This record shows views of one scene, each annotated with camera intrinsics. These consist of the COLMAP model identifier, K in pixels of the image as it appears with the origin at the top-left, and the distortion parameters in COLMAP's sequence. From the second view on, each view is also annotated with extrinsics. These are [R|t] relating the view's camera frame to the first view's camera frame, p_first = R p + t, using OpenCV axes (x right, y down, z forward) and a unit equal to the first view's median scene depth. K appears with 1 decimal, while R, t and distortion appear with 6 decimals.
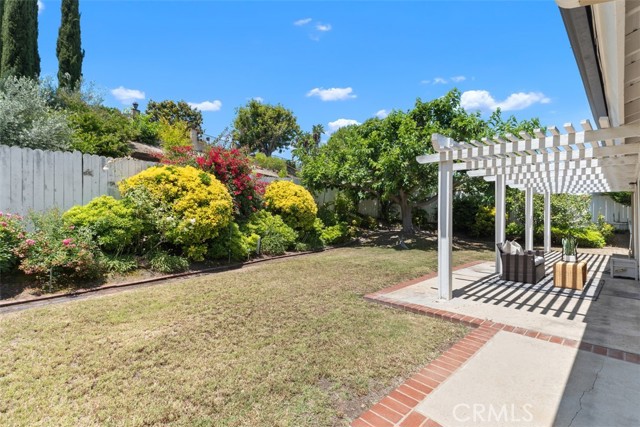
lens RADIAL K [[287.4, 0, 317.1], [0, 287.4, 215.7], [0, 0, 1]] dist [0.002206, 0.000092]
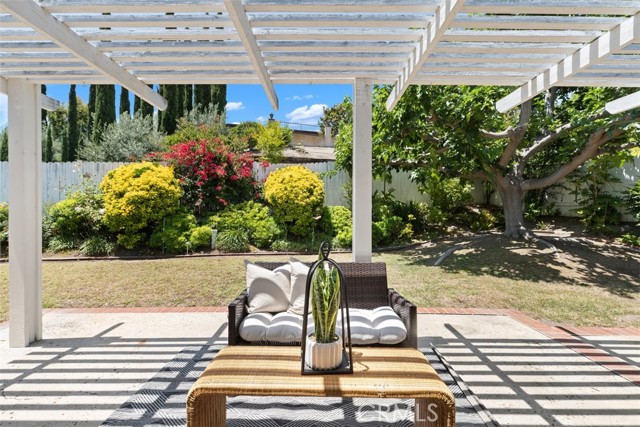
lens RADIAL K [[295.7, 0, 320.0], [0, 295.7, 213.5], [0, 0, 1]] dist [-0.000374, 0.000032]
pose [[0.727504, 0.004103, -0.686091, 0.907508], [-0.000792, 0.999986, 0.005141, 0.020871], [0.686103, -0.003197, 0.727498, 0.707922]]
